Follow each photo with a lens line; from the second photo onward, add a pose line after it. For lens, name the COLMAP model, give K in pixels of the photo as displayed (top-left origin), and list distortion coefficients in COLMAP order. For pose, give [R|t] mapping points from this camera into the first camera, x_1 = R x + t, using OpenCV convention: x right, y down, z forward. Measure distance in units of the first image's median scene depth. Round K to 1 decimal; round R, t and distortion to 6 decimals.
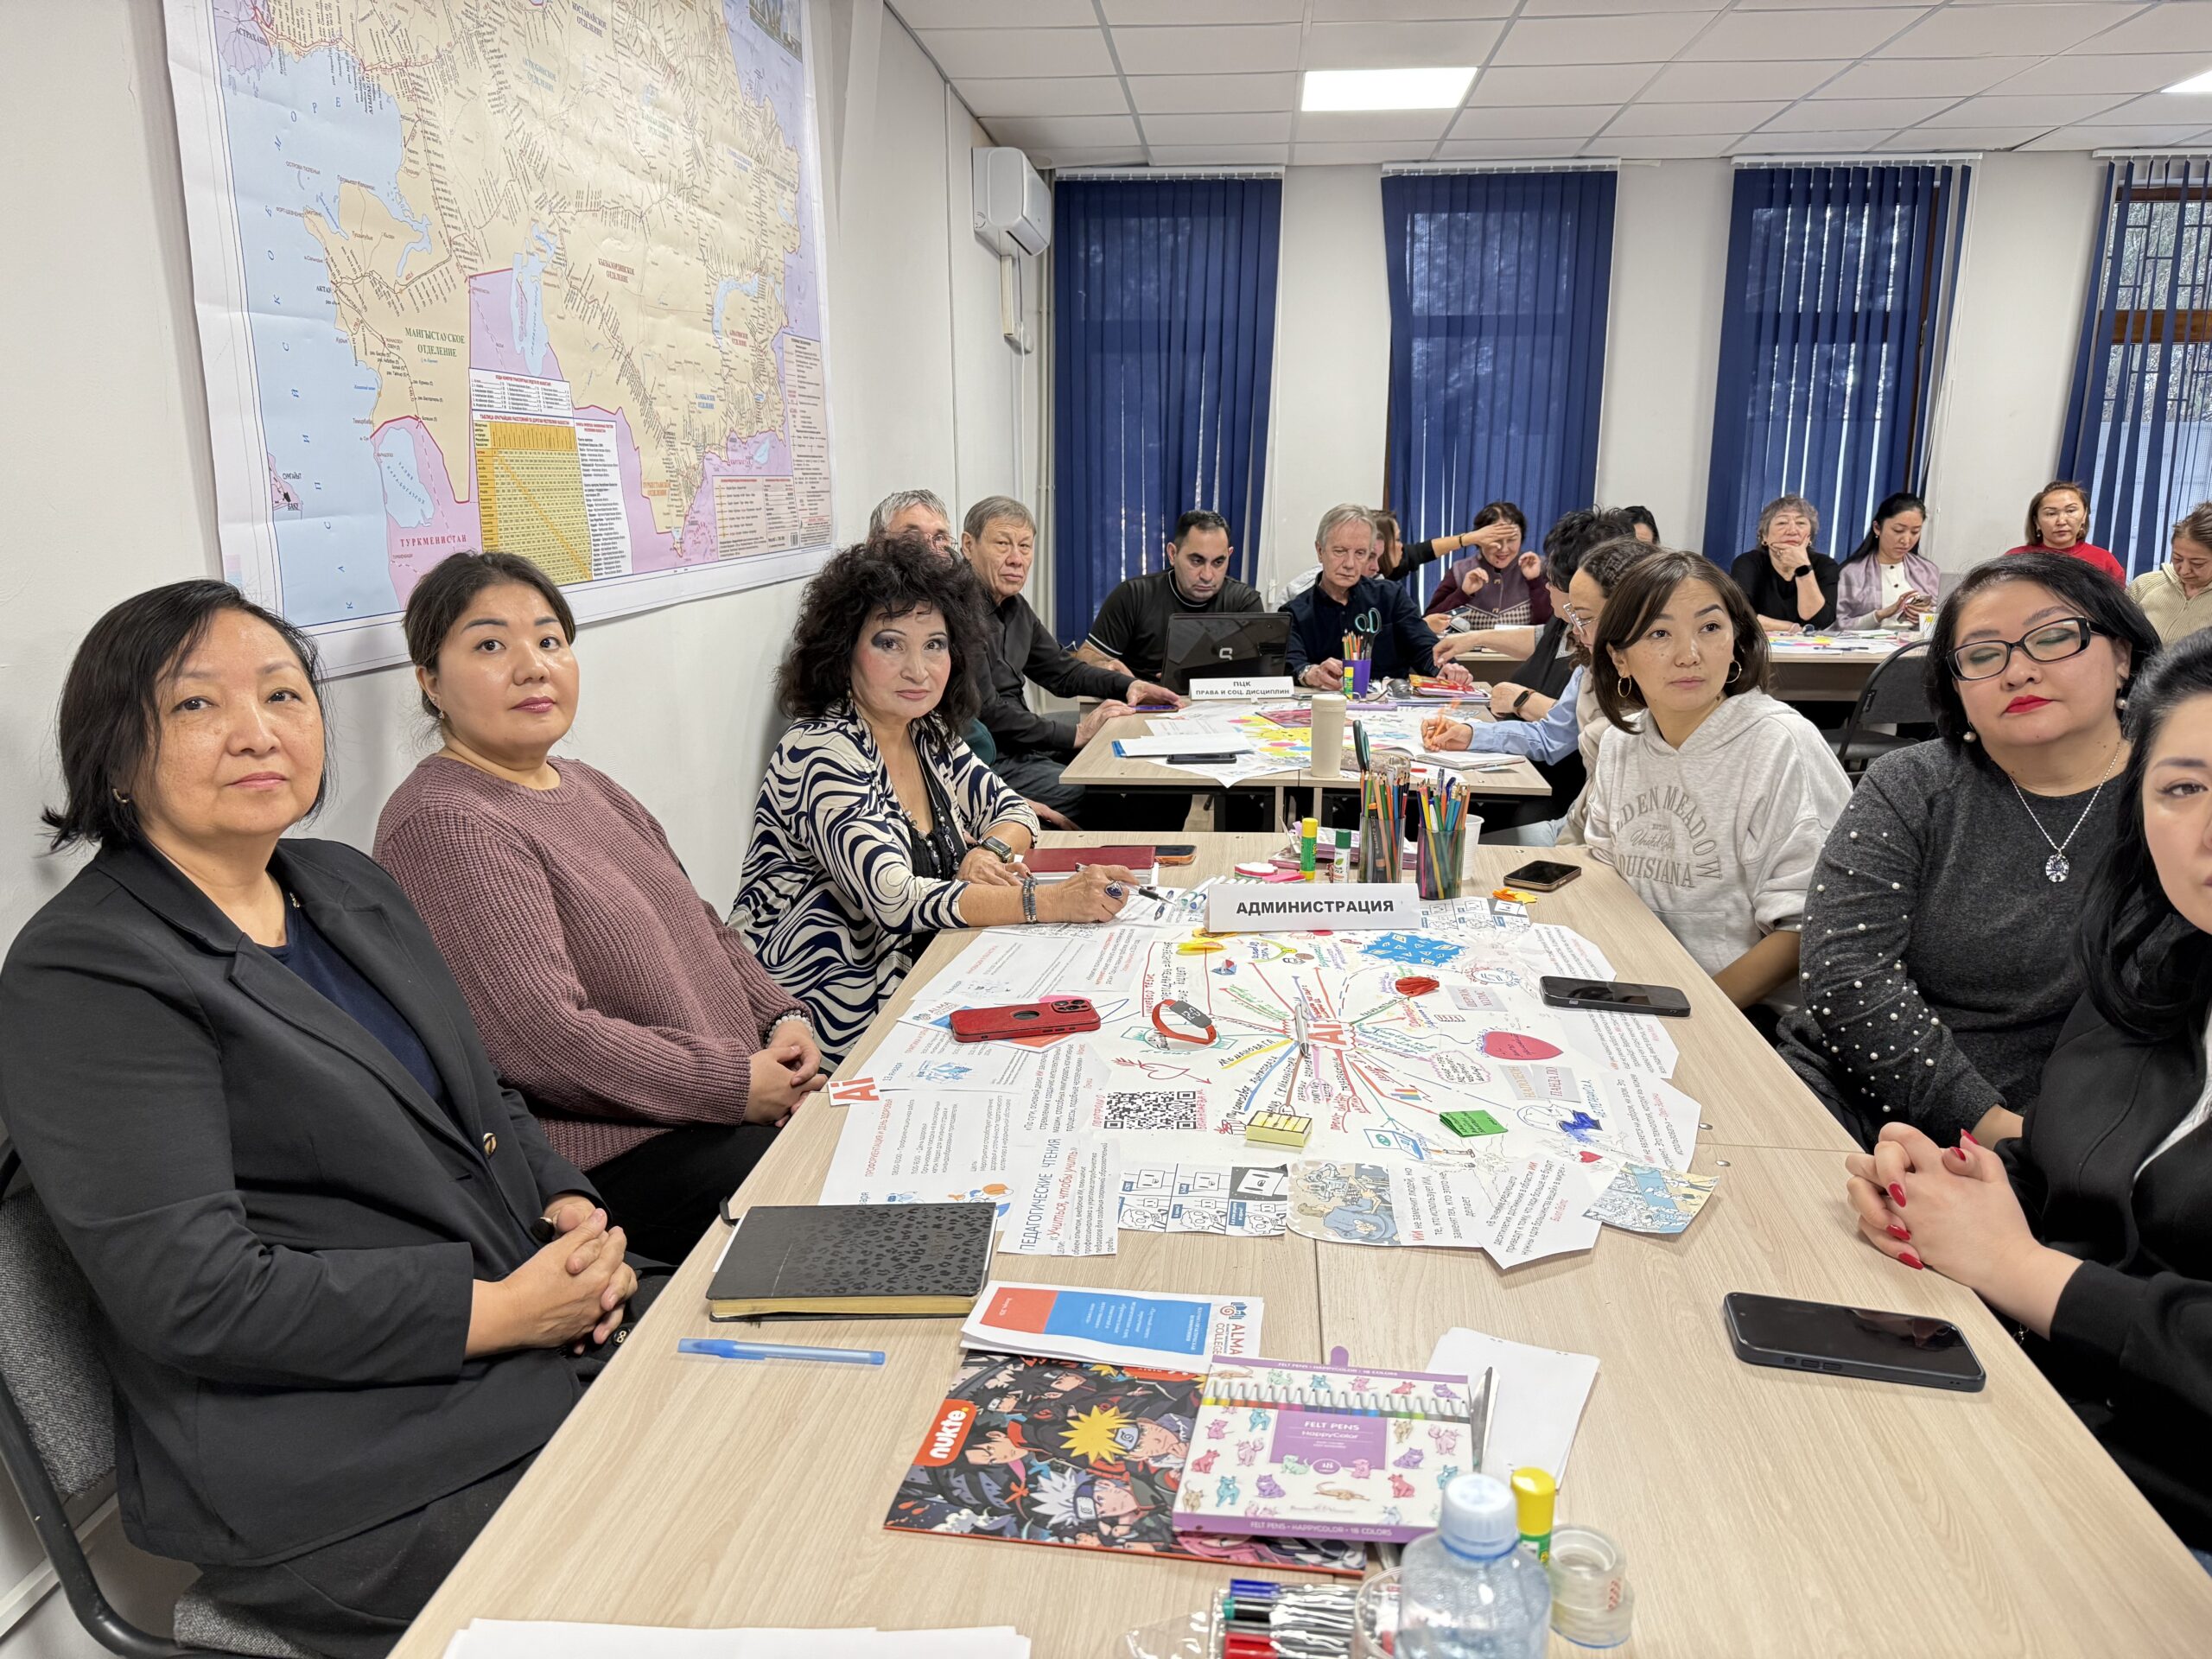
lens RADIAL K [[1553.9, 0, 1110.1], [0, 1553.9, 809.8], [0, 0, 1]] dist [-0.026405, 0.007680]
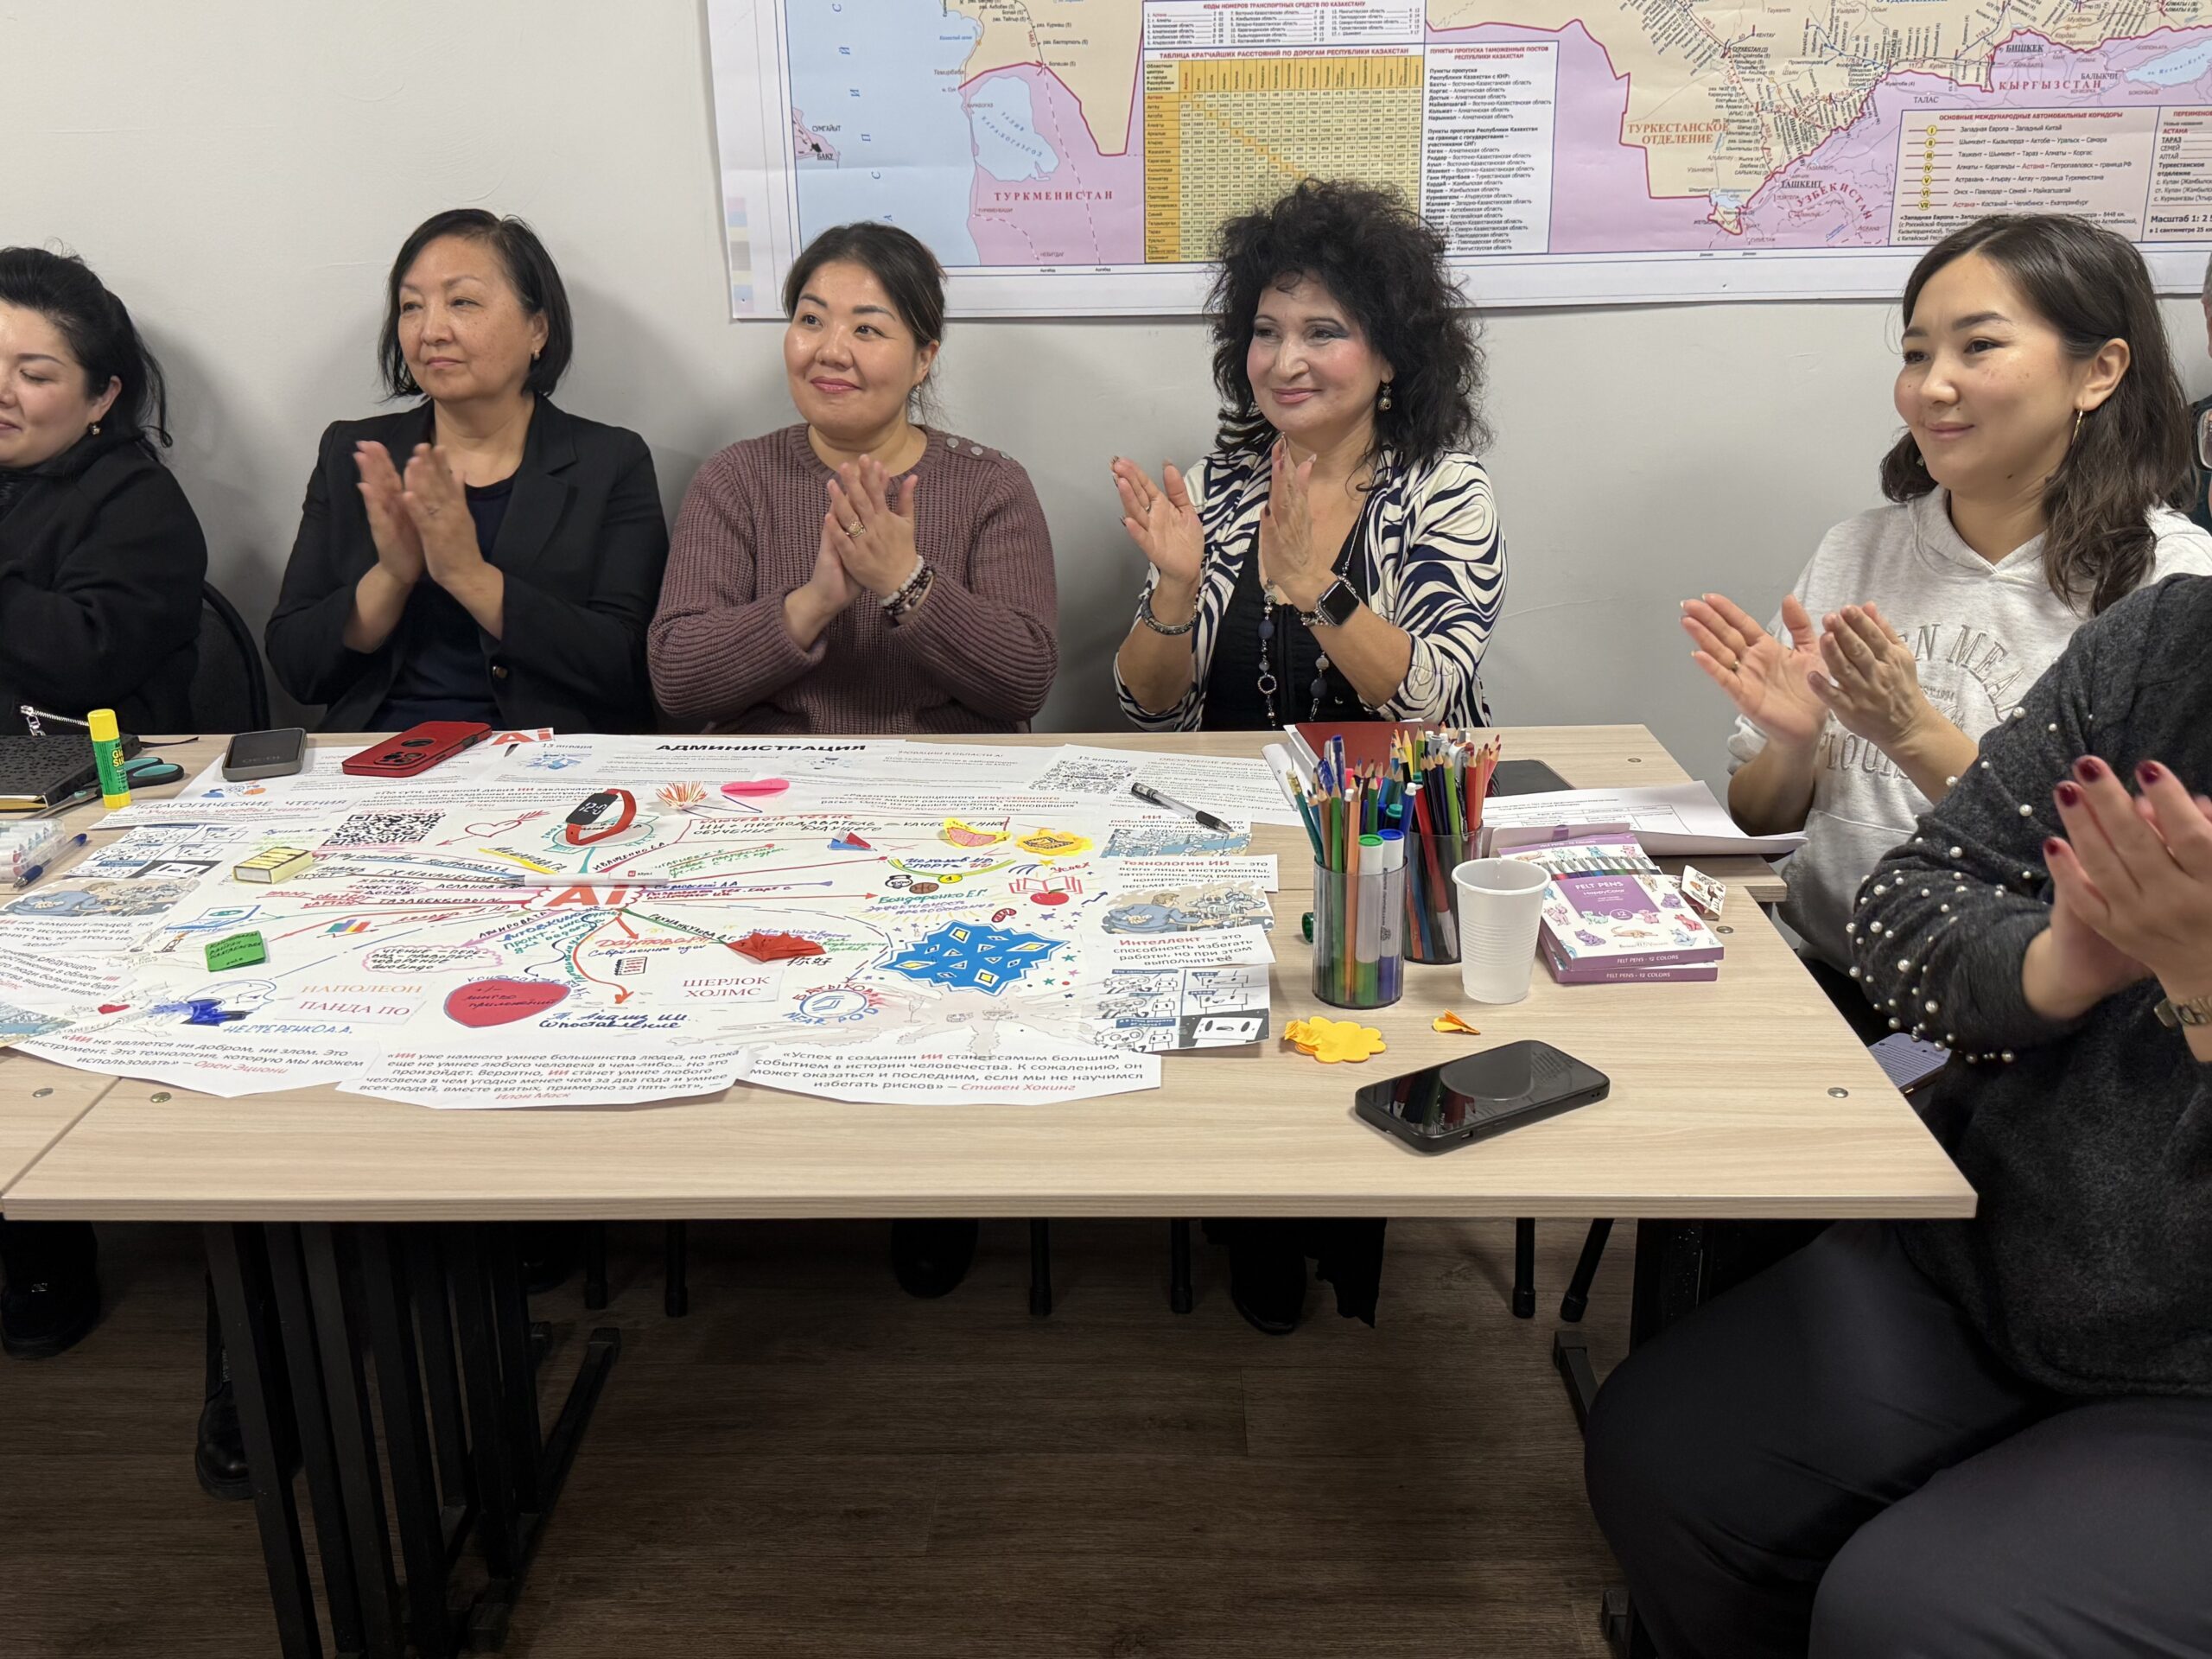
lens RADIAL K [[2023.6, 0, 1106.2], [0, 2023.6, 835.5], [0, 0, 1]] dist [0.004110, 0.000000]
pose [[0.088873, 0.339070, -0.936554, 1.023806], [-0.194706, 0.928049, 0.317514, -0.238301], [0.976827, 0.154134, 0.148497, 1.023644]]
